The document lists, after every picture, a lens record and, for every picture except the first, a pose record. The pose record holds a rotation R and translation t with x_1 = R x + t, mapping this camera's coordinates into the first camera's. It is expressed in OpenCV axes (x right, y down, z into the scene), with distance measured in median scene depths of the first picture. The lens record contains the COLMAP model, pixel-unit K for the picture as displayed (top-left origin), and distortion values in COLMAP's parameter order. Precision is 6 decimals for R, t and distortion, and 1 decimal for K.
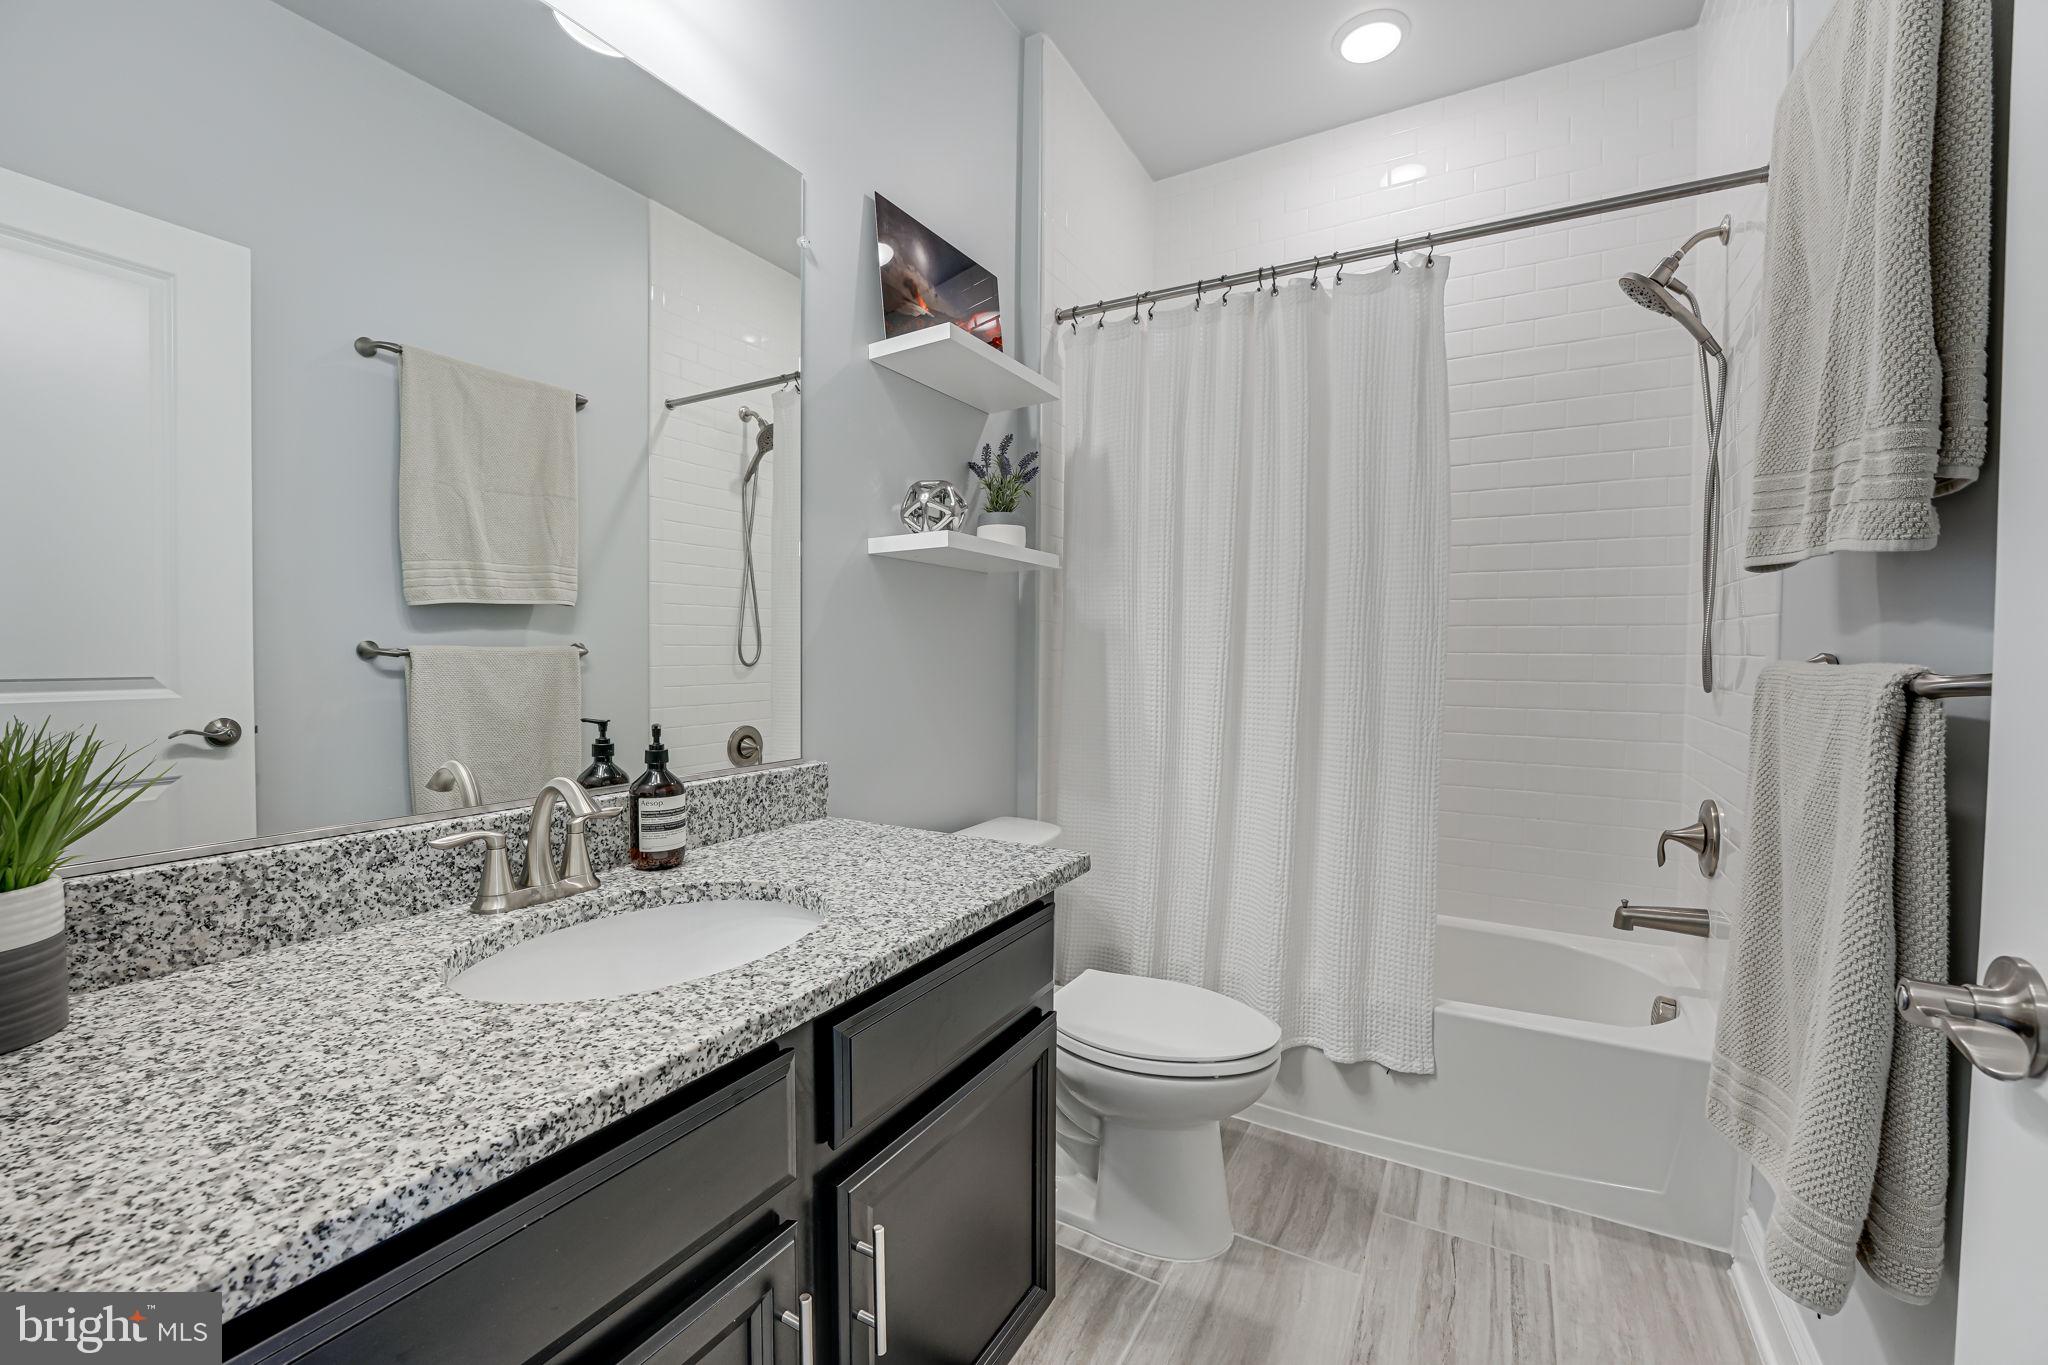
lens RADIAL K [[821.1, 0, 1022.9], [0, 821.1, 679.3], [0, 0, 1]] dist [-0.021555, 0.002713]
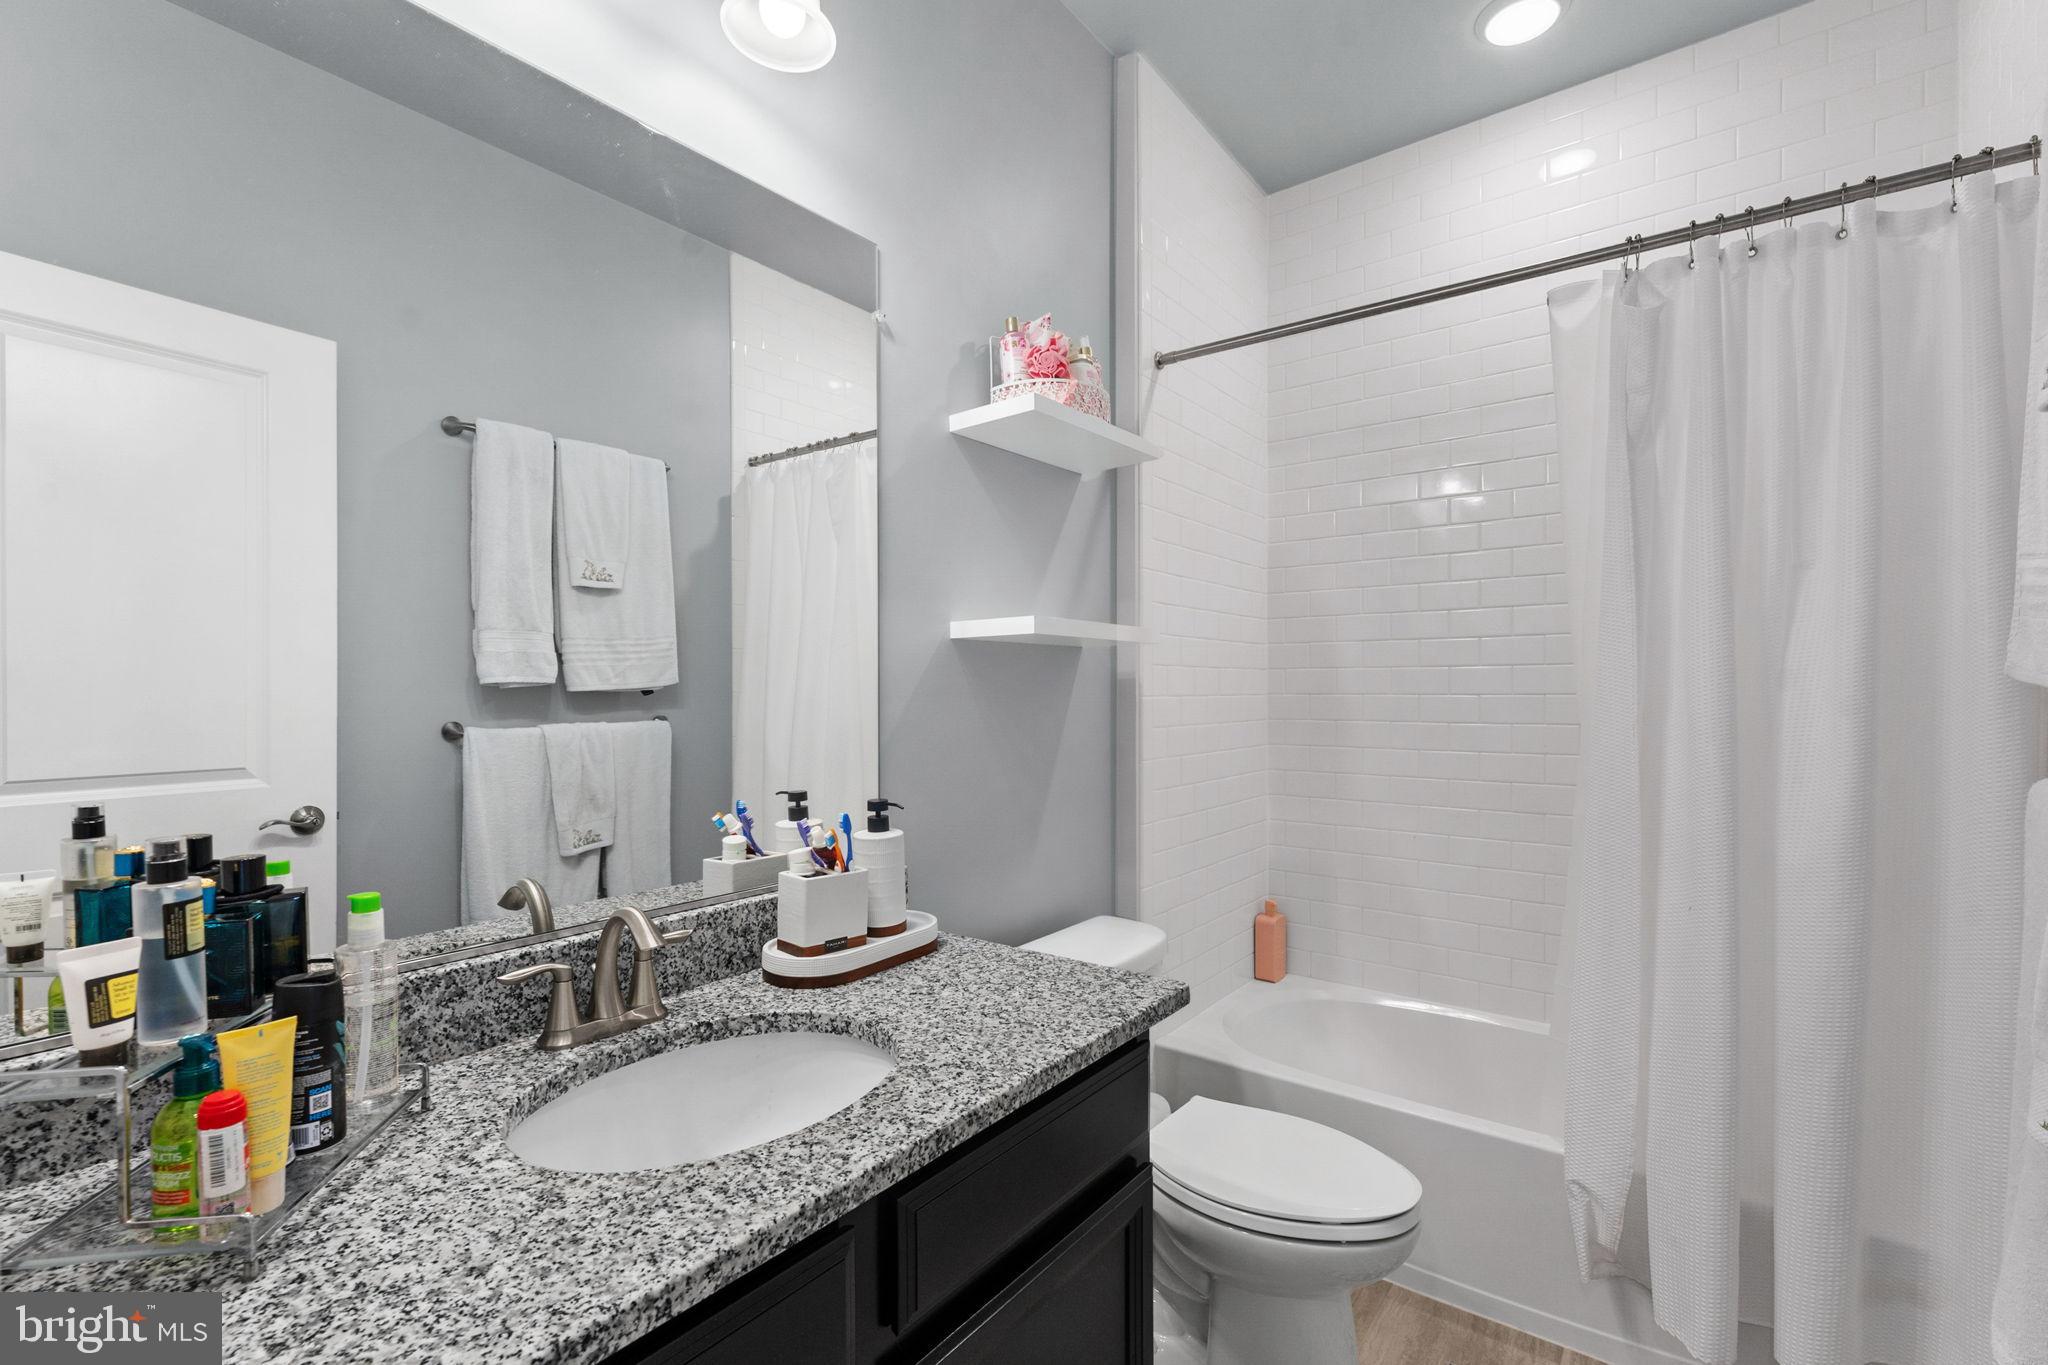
lens RADIAL K [[904.5, 0, 1027.9], [0, 904.5, 698.6], [0, 0, 1]] dist [0.007893, -0.001818]
pose [[0.992585, -0.008120, -0.121285, 0.039639], [0.005379, 0.999723, -0.022909, -0.104909], [0.121437, 0.022086, 0.992353, -0.016154]]
